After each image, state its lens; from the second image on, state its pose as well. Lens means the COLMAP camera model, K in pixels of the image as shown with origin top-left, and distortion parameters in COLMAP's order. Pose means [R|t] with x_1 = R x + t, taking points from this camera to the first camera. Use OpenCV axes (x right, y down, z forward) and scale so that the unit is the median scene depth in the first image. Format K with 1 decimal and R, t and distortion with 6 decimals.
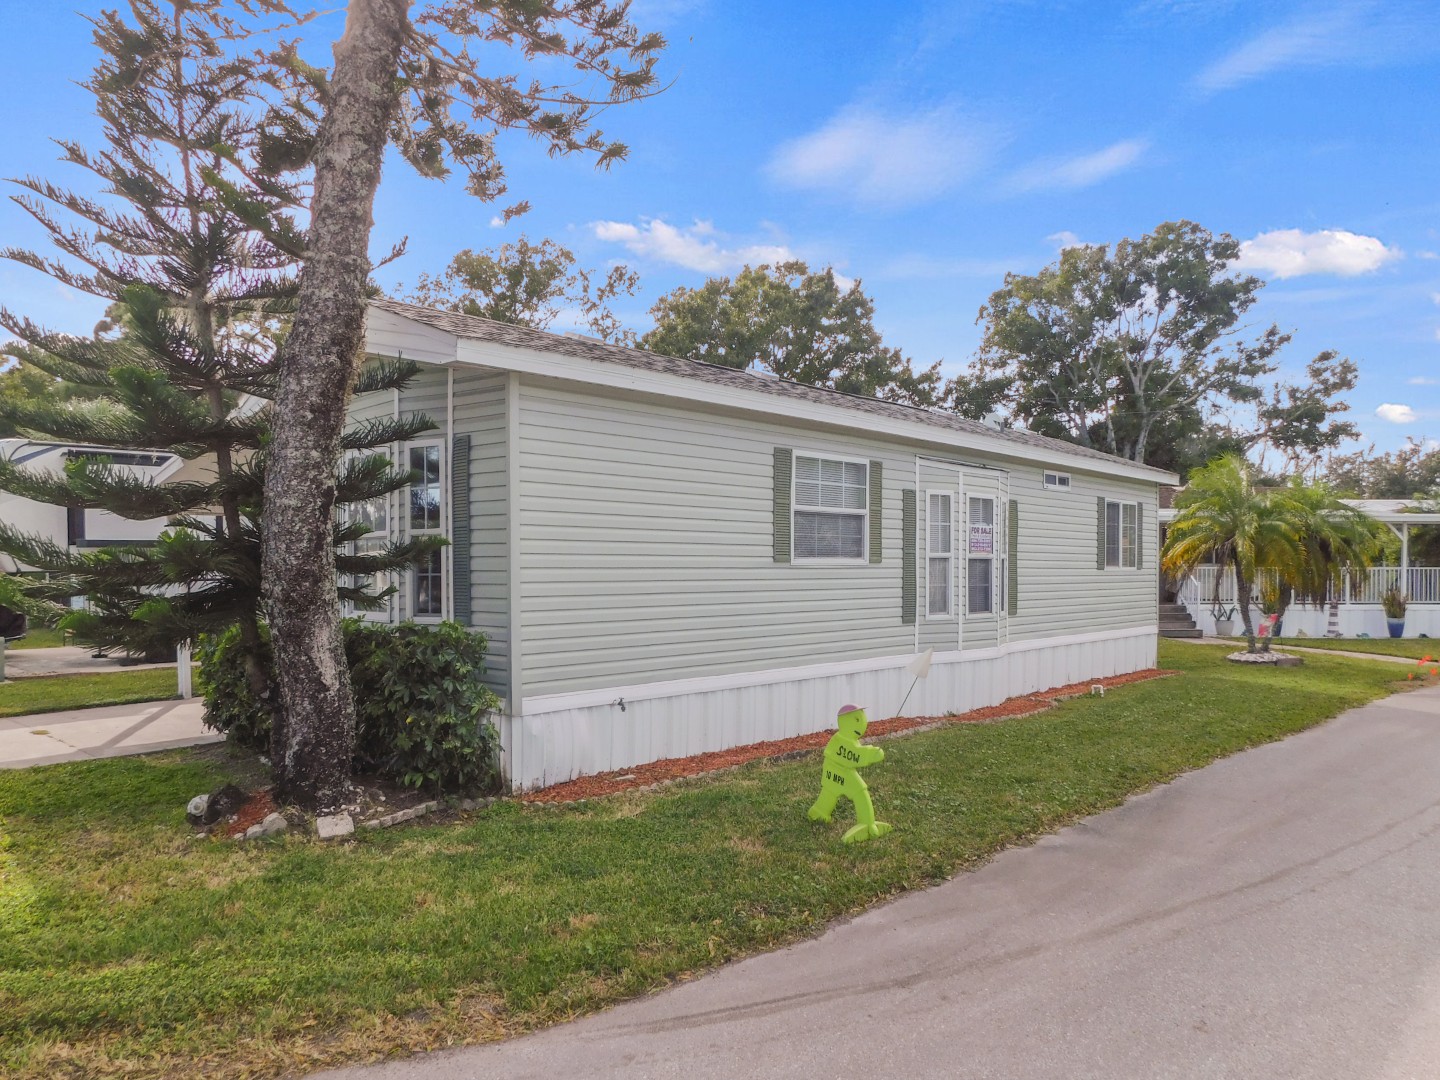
lens RADIAL K [[1008.6, 0, 716.4], [0, 1008.6, 574.5], [0, 0, 1]] dist [-0.040011, 0.001617]
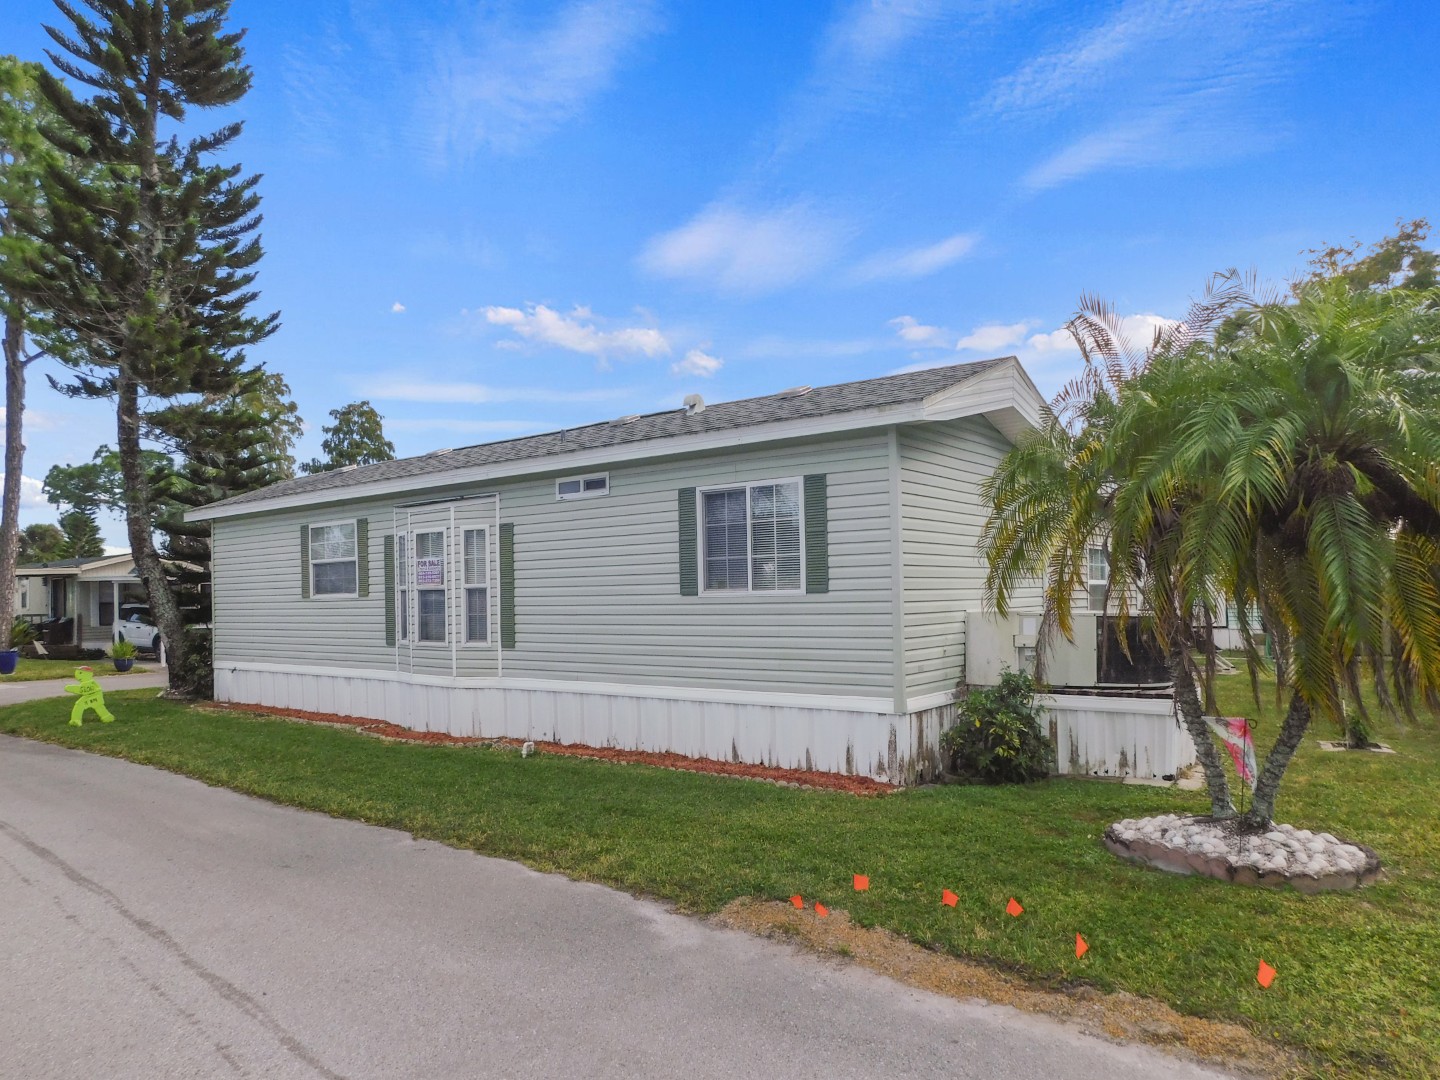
lens RADIAL K [[976.1, 0, 714.3], [0, 976.1, 587.9], [0, 0, 1]] dist [-0.071294, 0.069086]
pose [[0.095791, -0.031173, -0.994913, 1.362850], [-0.004633, 0.999485, -0.031763, 0.014301], [0.995391, 0.007652, 0.095597, 1.253822]]
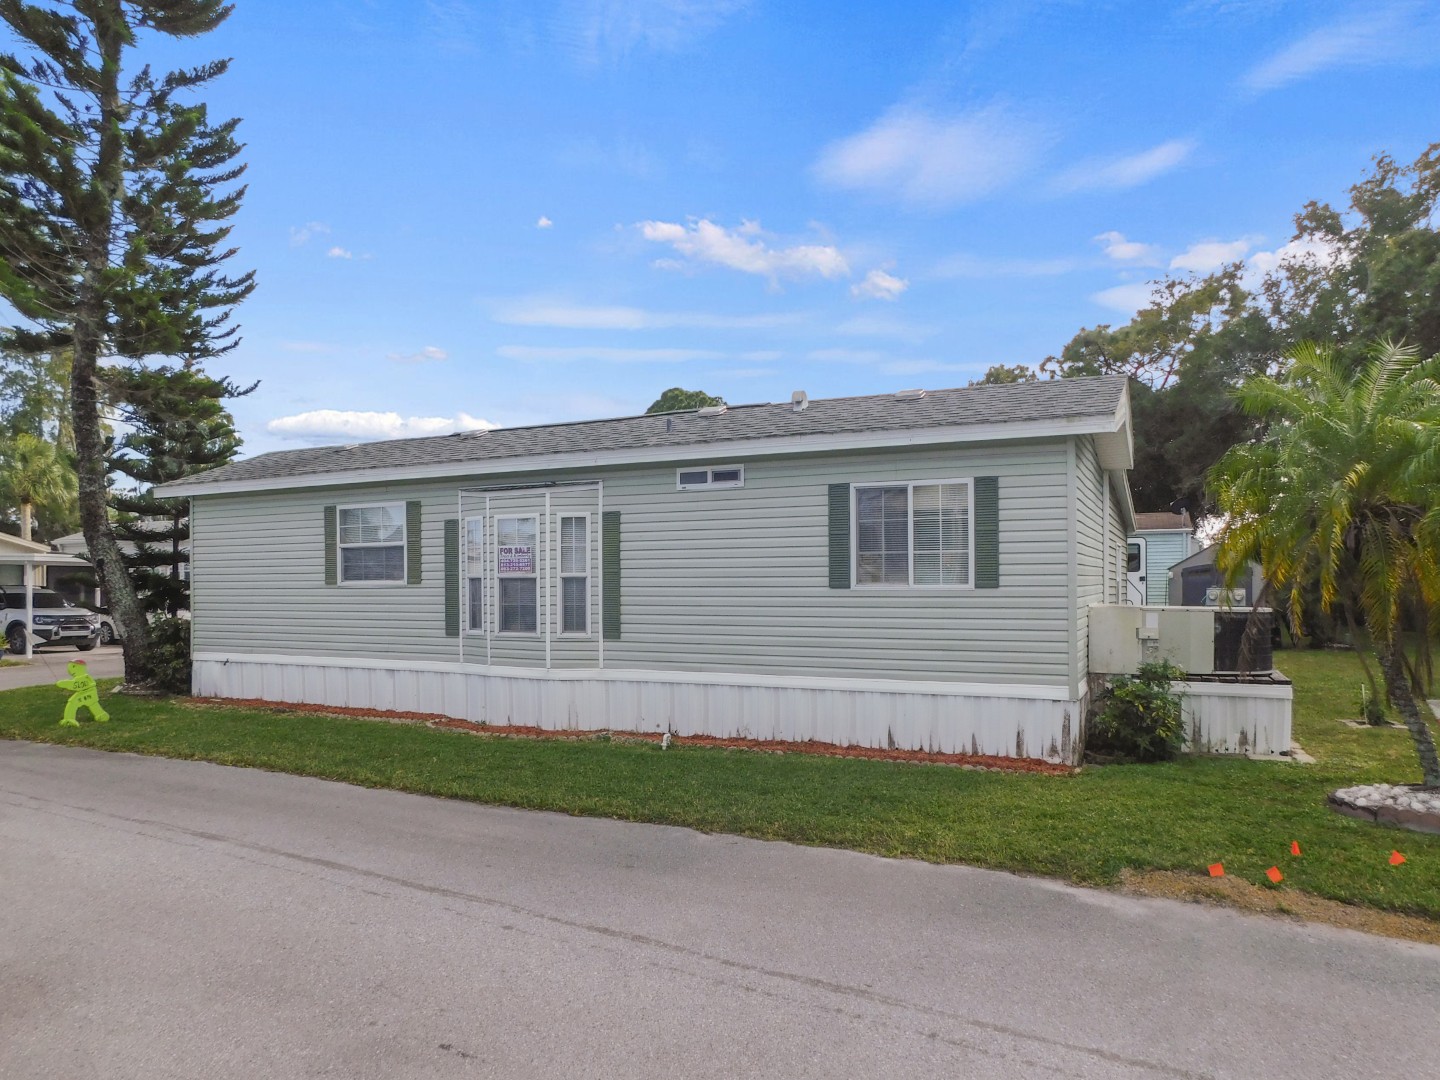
lens RADIAL K [[976.1, 0, 714.3], [0, 976.1, 587.9], [0, 0, 1]] dist [-0.071294, 0.069086]
pose [[0.292720, -0.017115, -0.956045, 1.317073], [-0.012256, 0.999691, -0.021649, 0.013920], [0.956120, 0.018055, 0.292419, 0.945158]]
